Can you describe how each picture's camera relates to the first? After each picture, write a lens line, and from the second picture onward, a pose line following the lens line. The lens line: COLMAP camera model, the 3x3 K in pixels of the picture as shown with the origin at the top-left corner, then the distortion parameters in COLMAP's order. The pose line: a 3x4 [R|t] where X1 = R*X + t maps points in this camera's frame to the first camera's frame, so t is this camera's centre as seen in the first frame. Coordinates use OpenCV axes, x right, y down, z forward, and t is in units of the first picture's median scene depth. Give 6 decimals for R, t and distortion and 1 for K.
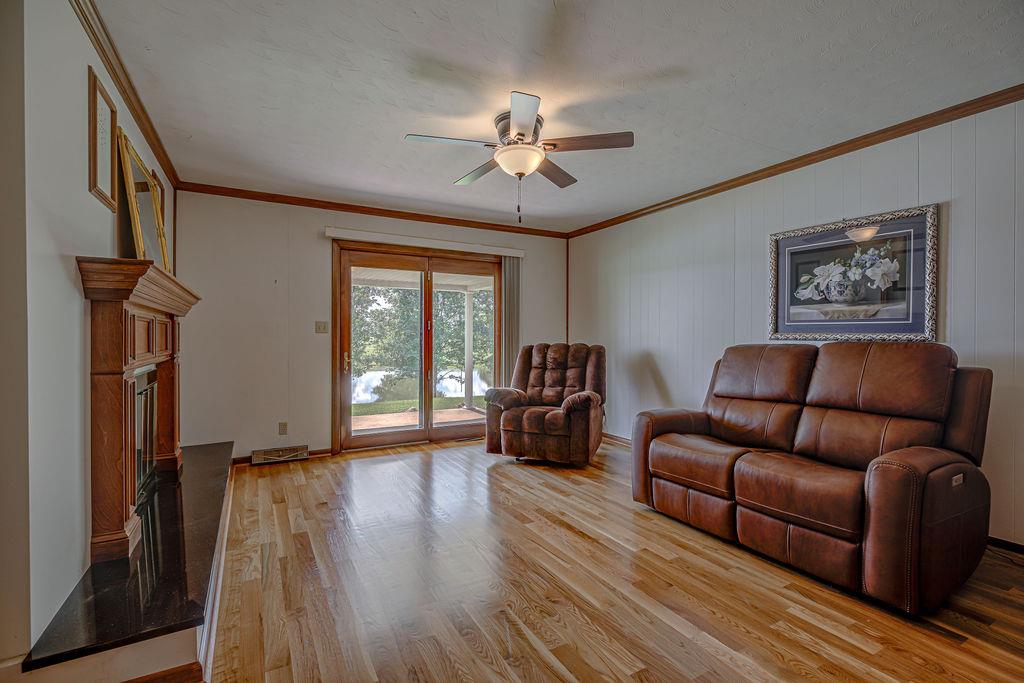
lens RADIAL K [[470.4, 0, 513.7], [0, 470.4, 342.1], [0, 0, 1]] dist [0.000830, 0.000014]
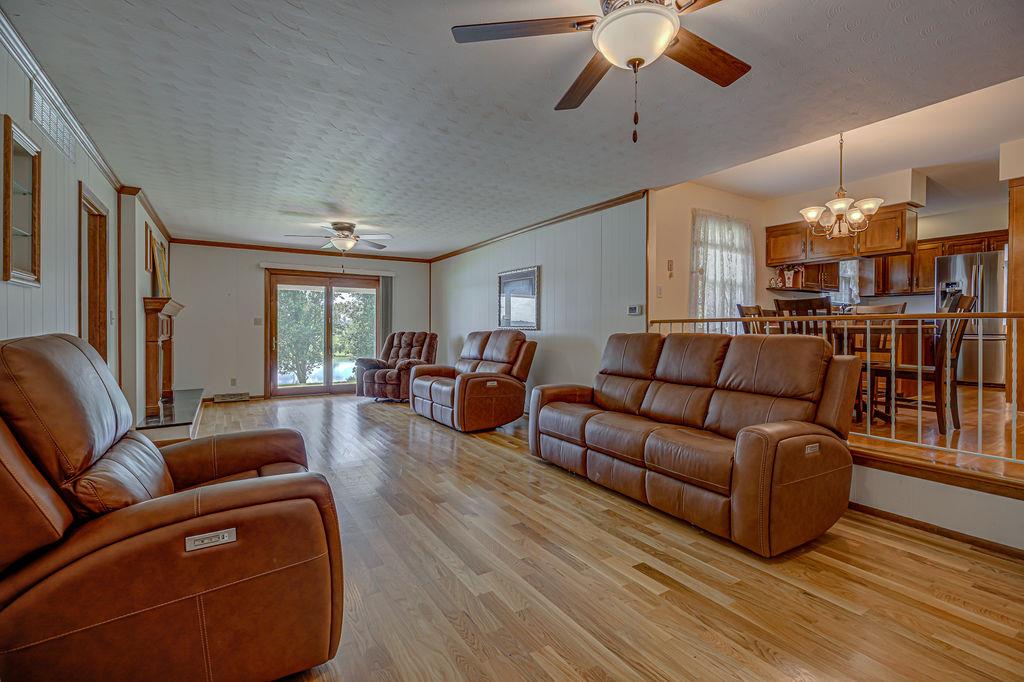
lens RADIAL K [[470.4, 0, 512.5], [0, 470.4, 332.7], [0, 0, 1]] dist [0.000830, 0.000014]
pose [[0.999117, 0.001151, 0.041996, 0.386268], [-0.001068, 0.999997, -0.002006, 0.008656], [-0.041998, 0.001960, 0.999116, -0.641873]]
